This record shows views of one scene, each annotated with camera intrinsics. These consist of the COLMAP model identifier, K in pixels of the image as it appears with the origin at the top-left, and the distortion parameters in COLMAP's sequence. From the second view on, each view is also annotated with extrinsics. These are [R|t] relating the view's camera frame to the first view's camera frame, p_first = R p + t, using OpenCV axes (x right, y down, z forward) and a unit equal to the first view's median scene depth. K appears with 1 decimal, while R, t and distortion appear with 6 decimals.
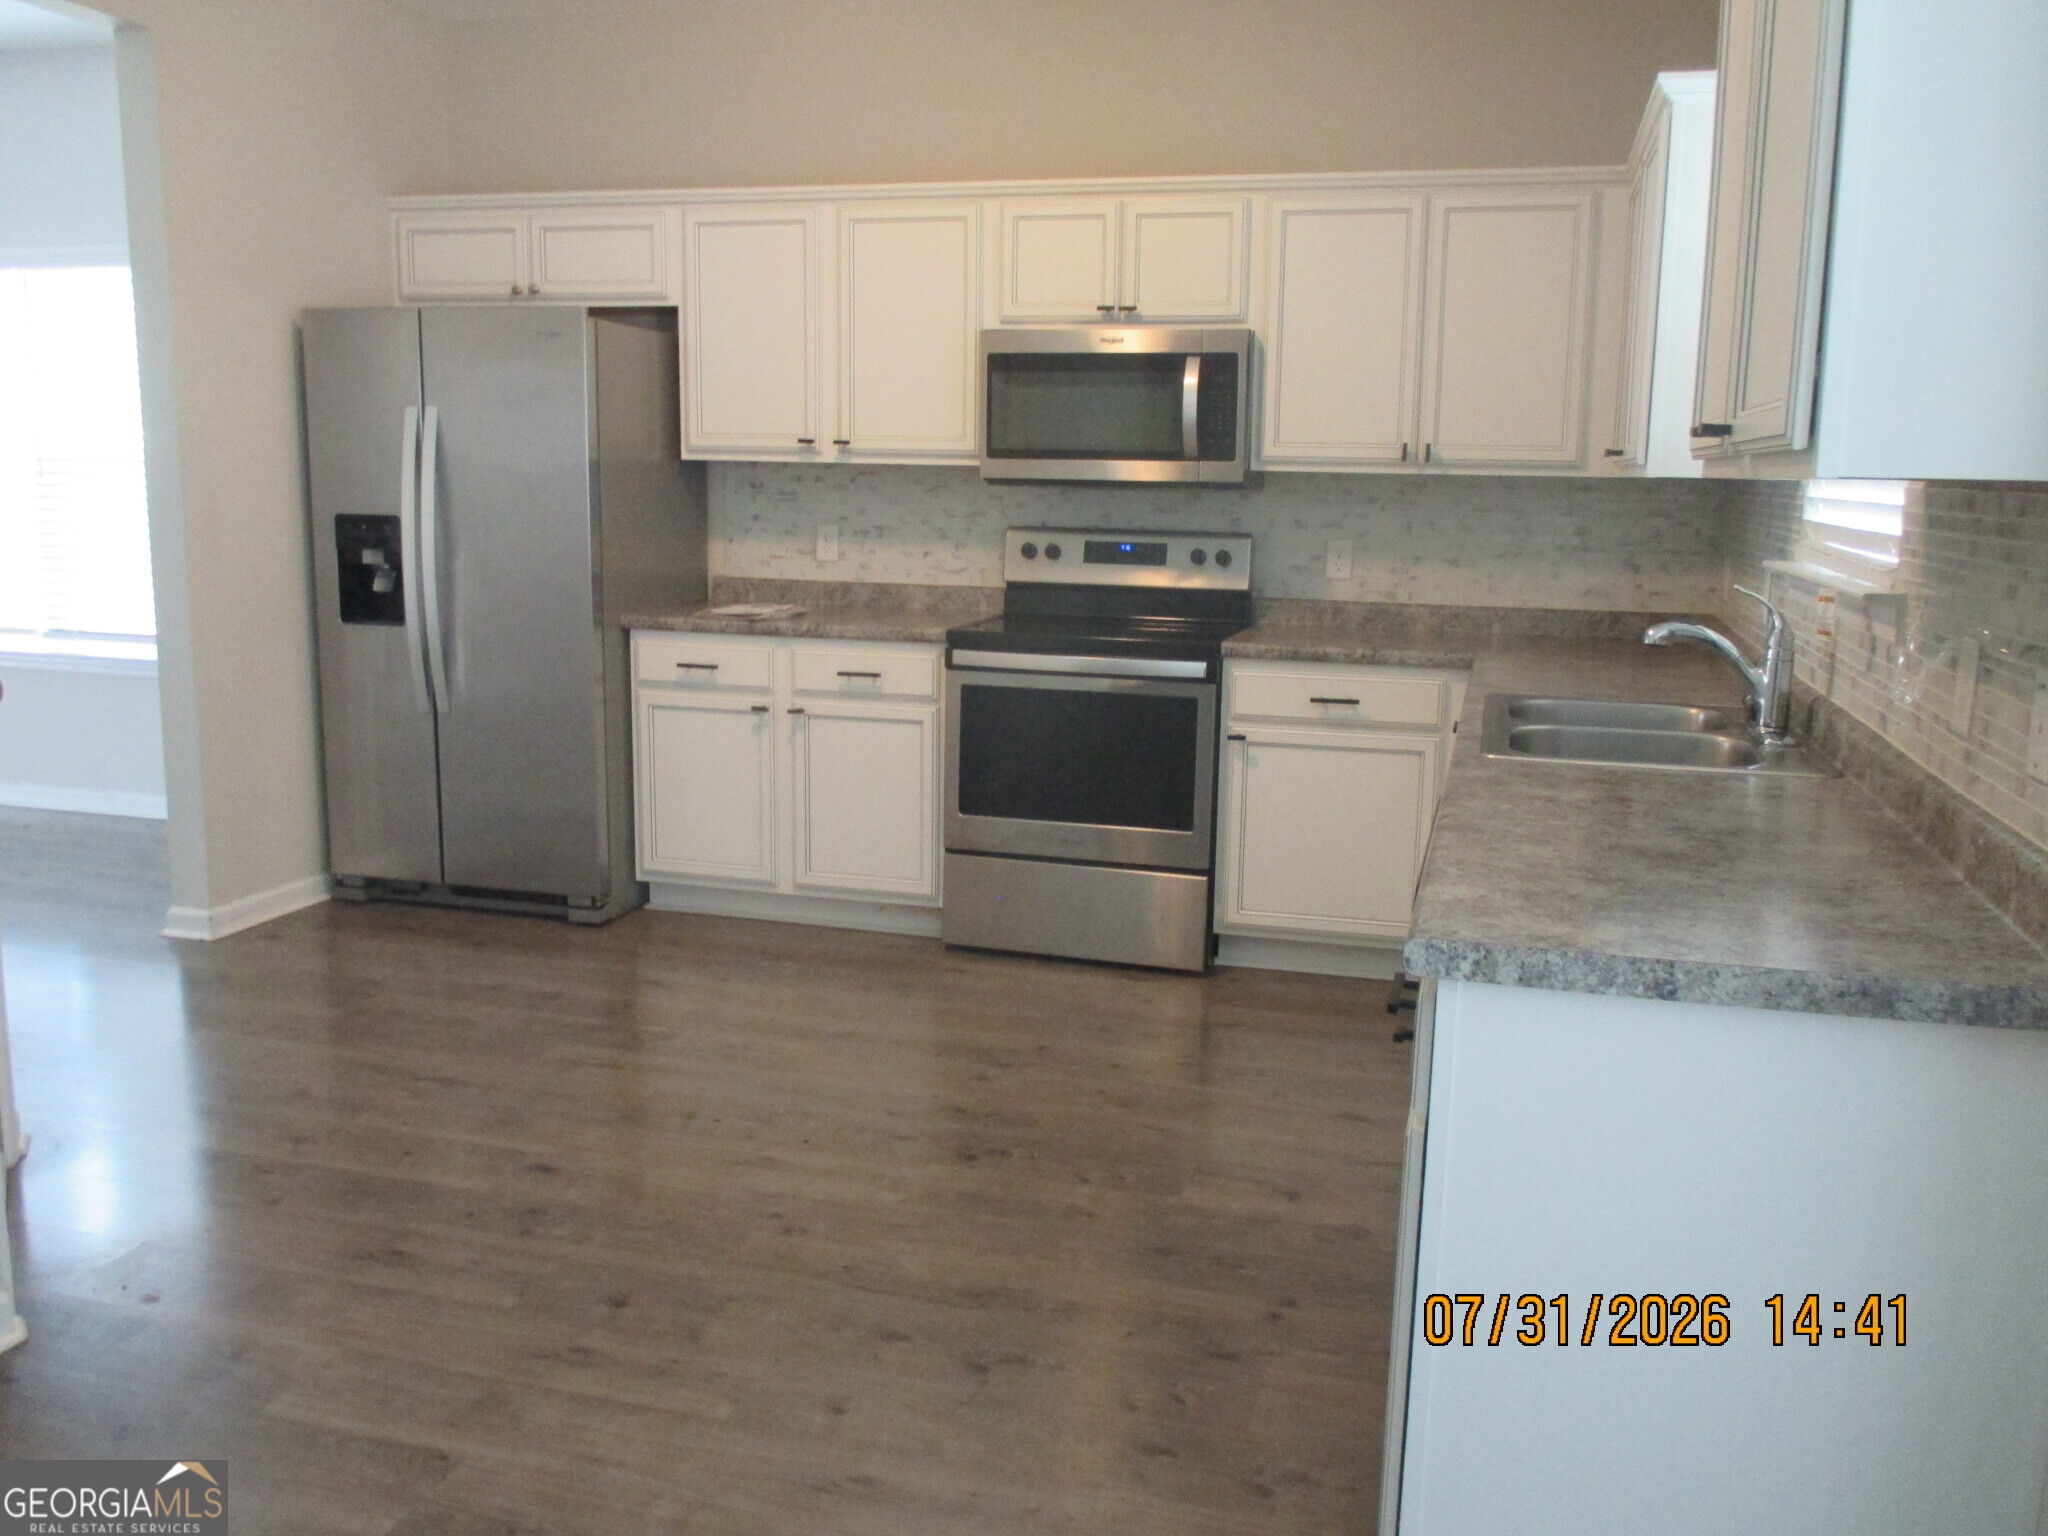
lens RADIAL K [[1681.3, 0, 1026.0], [0, 1681.3, 758.5], [0, 0, 1]] dist [0.011524, 0.009288]
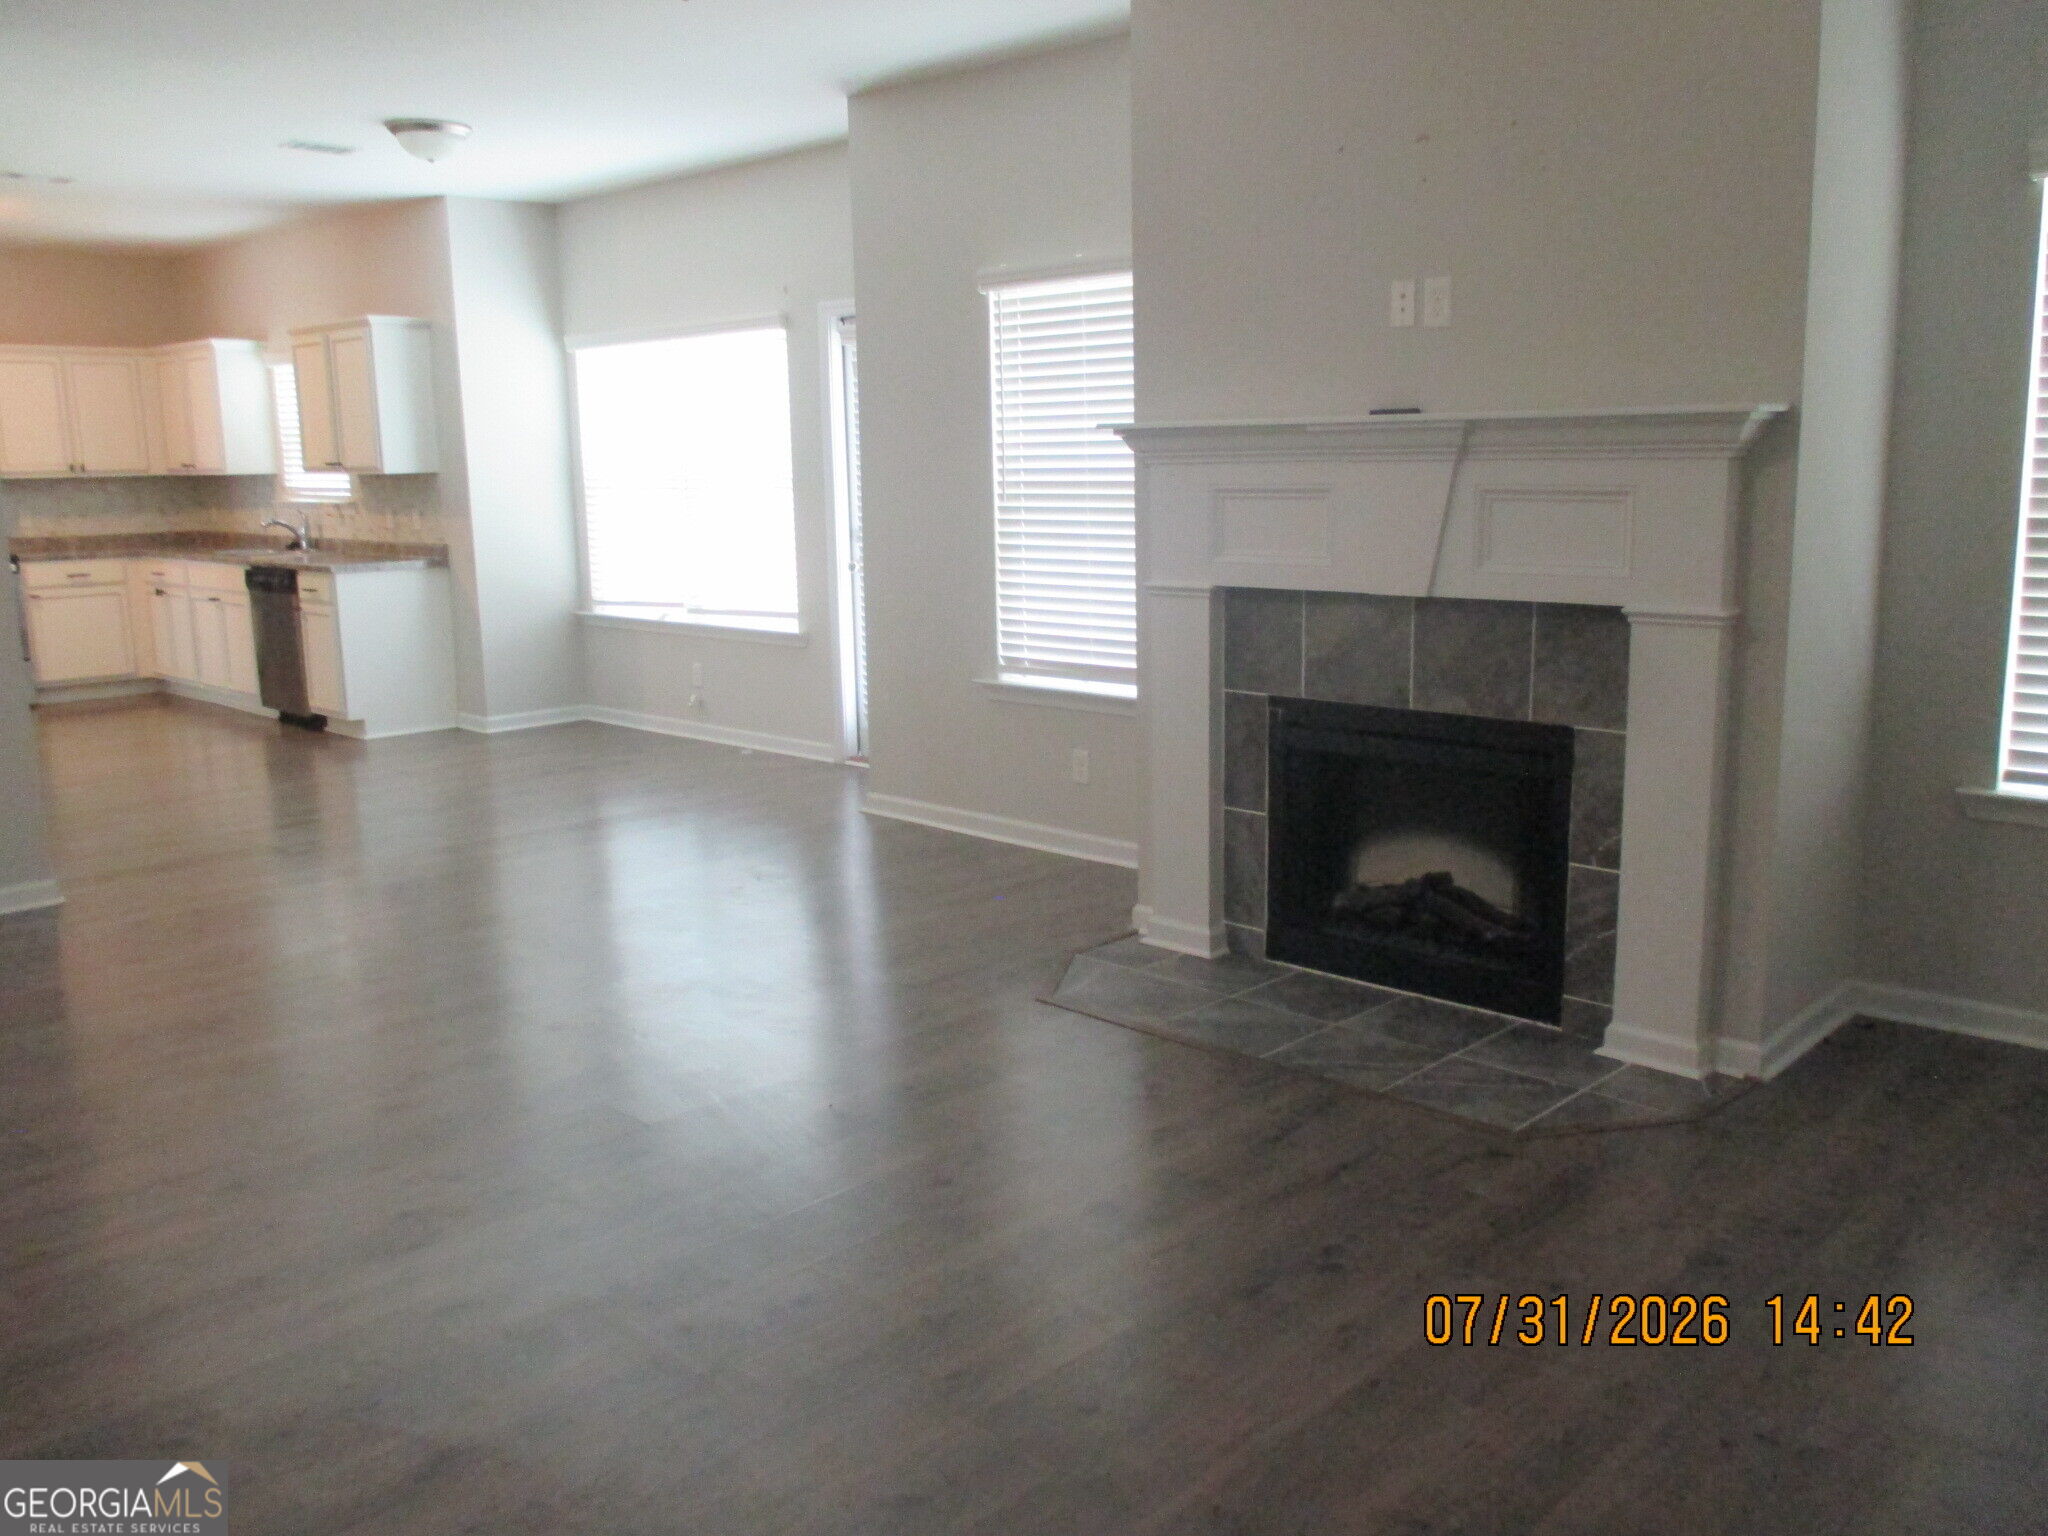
lens RADIAL K [[1681.3, 0, 1021.9], [0, 1681.3, 764.1], [0, 0, 1]] dist [0.011524, 0.009288]
pose [[0.473930, -0.188772, 0.860090, -1.229478], [0.173909, 0.977578, 0.118730, 0.167046], [-0.863218, 0.093308, 0.496133, -1.237836]]
